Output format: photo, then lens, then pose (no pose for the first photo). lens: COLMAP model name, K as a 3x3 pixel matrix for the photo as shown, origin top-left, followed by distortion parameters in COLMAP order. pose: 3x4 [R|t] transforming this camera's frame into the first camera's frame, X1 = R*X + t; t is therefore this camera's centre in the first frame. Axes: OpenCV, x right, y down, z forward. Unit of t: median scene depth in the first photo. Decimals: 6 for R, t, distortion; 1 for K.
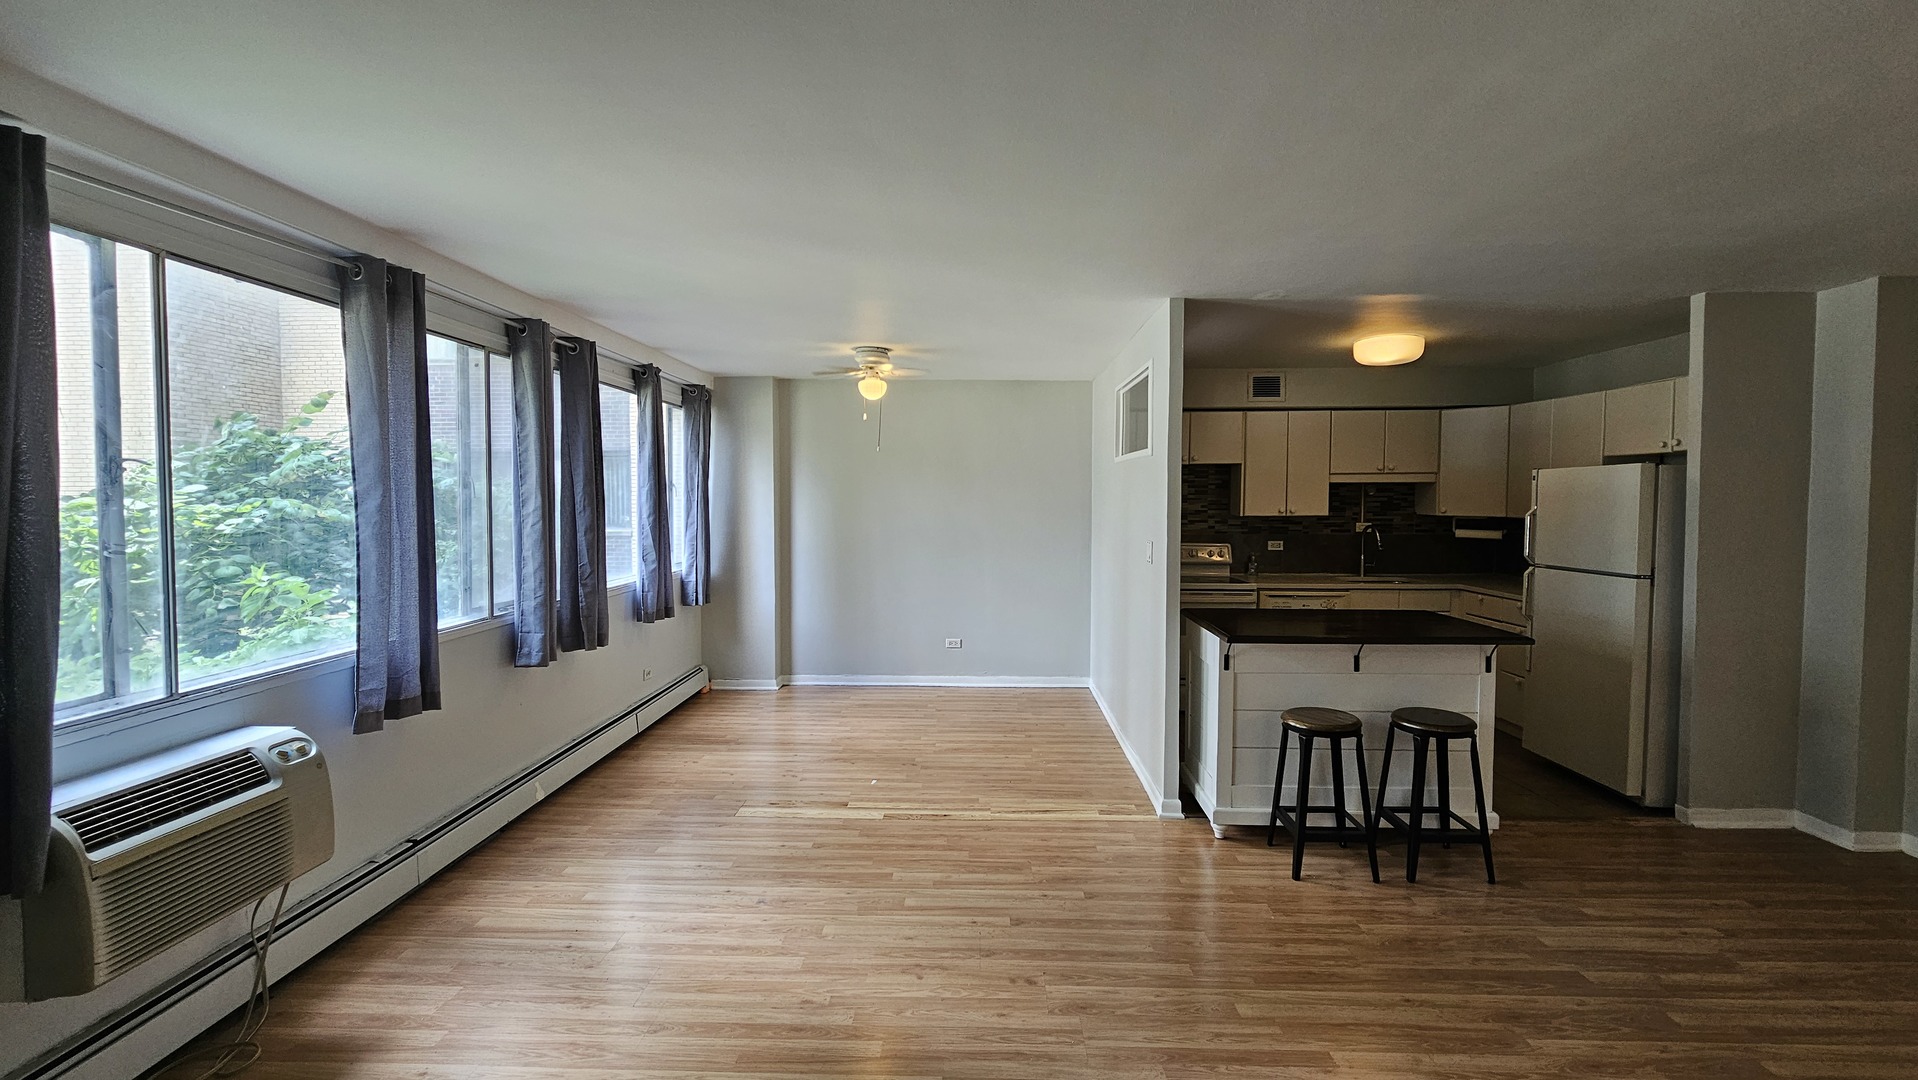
lens RADIAL K [[777.7, 0, 956.0], [0, 777.7, 530.4], [0, 0, 1]] dist [0.001674, -0.003603]
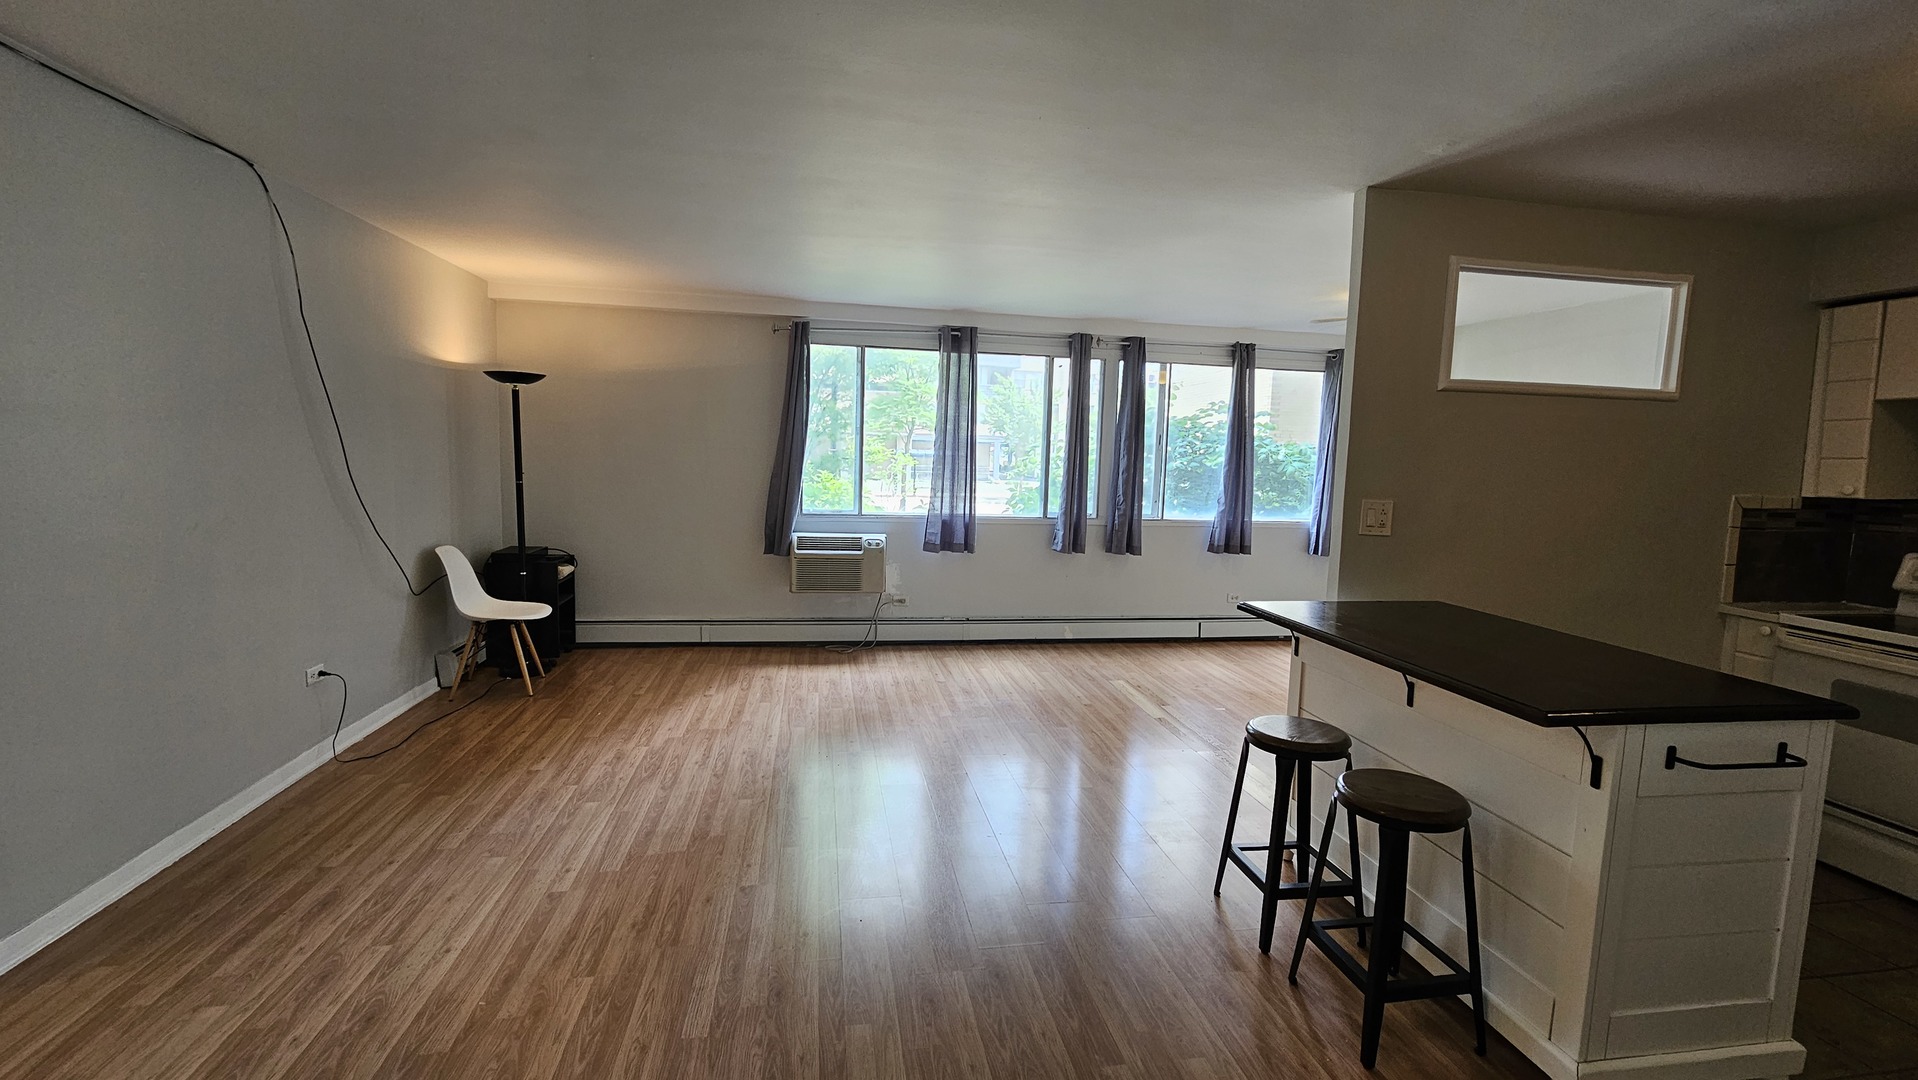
lens RADIAL K [[786.4, 0, 961.1], [0, 786.4, 523.5], [0, 0, 1]] dist [-0.000245, -0.004526]
pose [[0.209543, 0.093036, -0.973363, 0.881151], [-0.074461, 0.994091, 0.078987, 0.004130], [0.974960, 0.055927, 0.215233, 0.397940]]
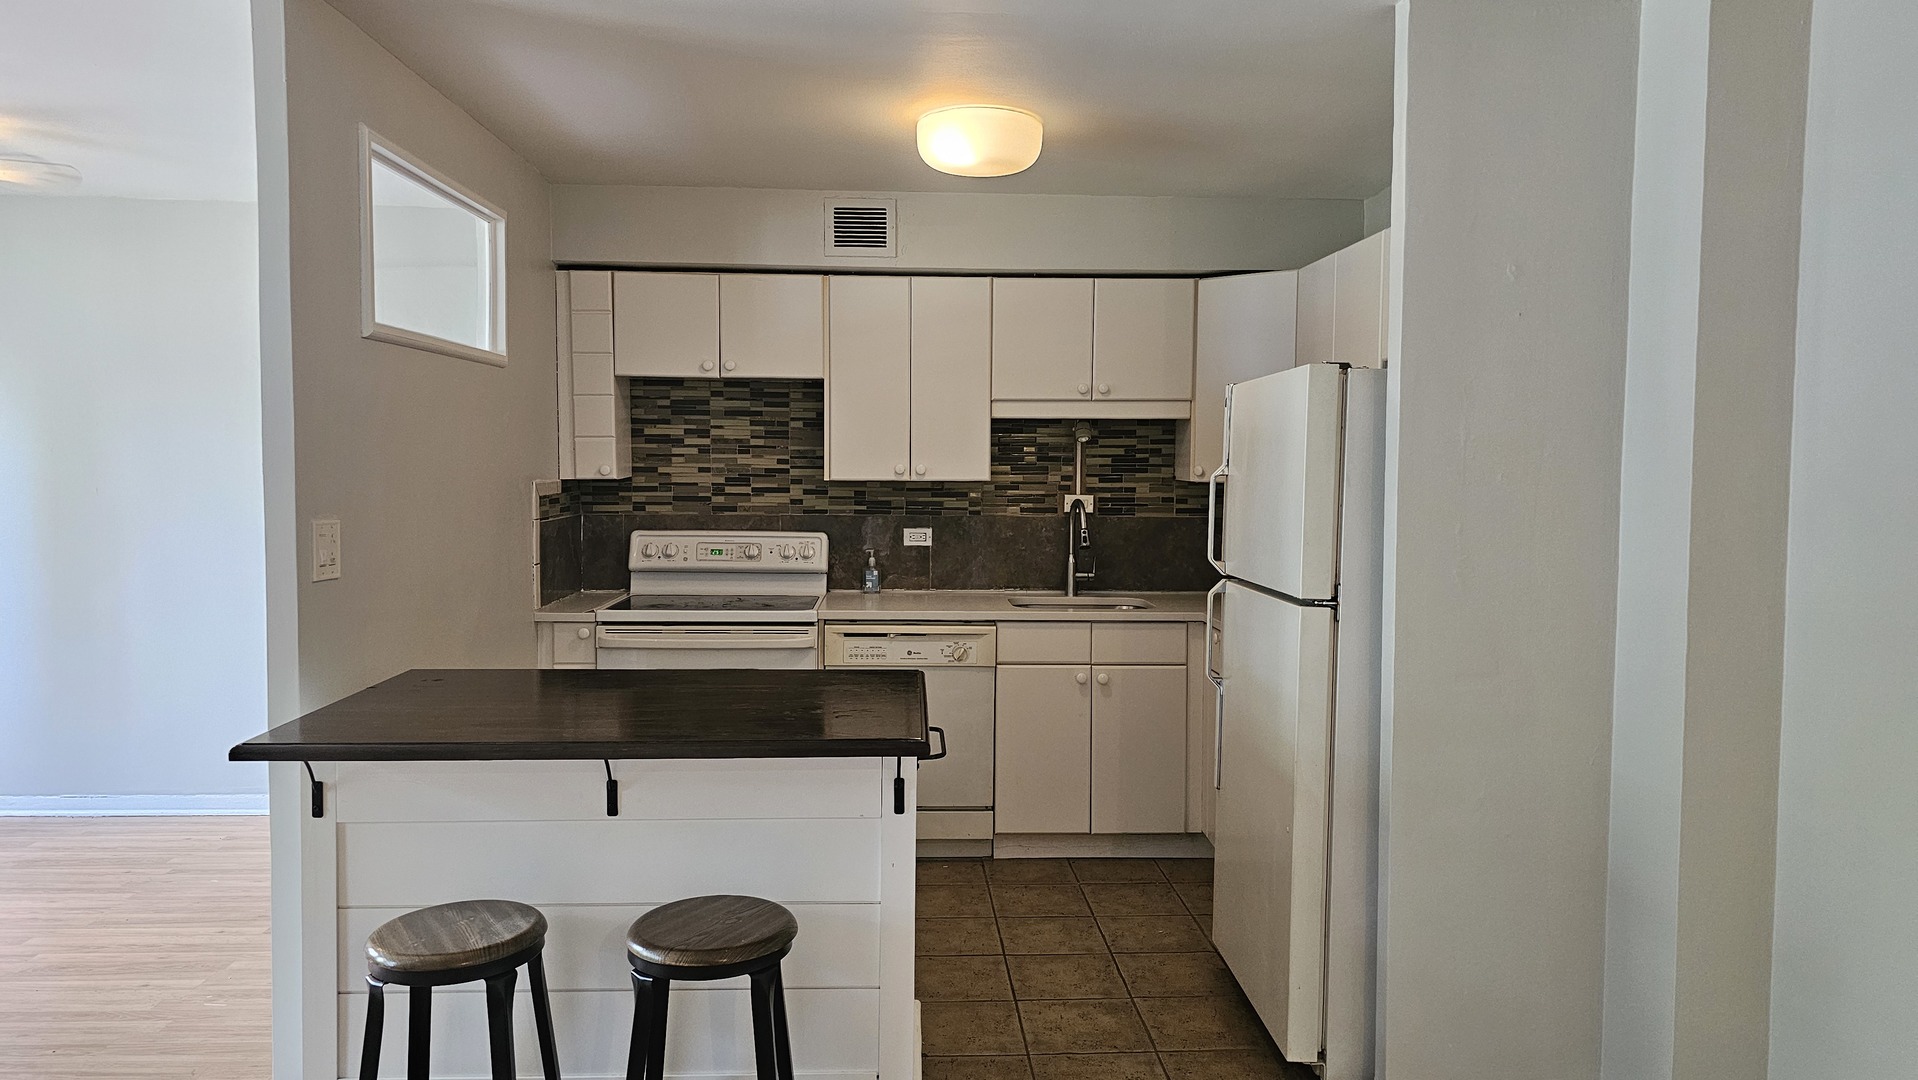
lens RADIAL K [[1264.2, 0, 937.8], [0, 1264.2, 535.7], [0, 0, 1]] dist [0.098272, -0.099317]
pose [[0.997221, 0.003937, 0.074393, 0.534634], [-0.005110, 0.999866, 0.015576, 0.007416], [-0.074321, -0.015913, 0.997107, 0.214962]]
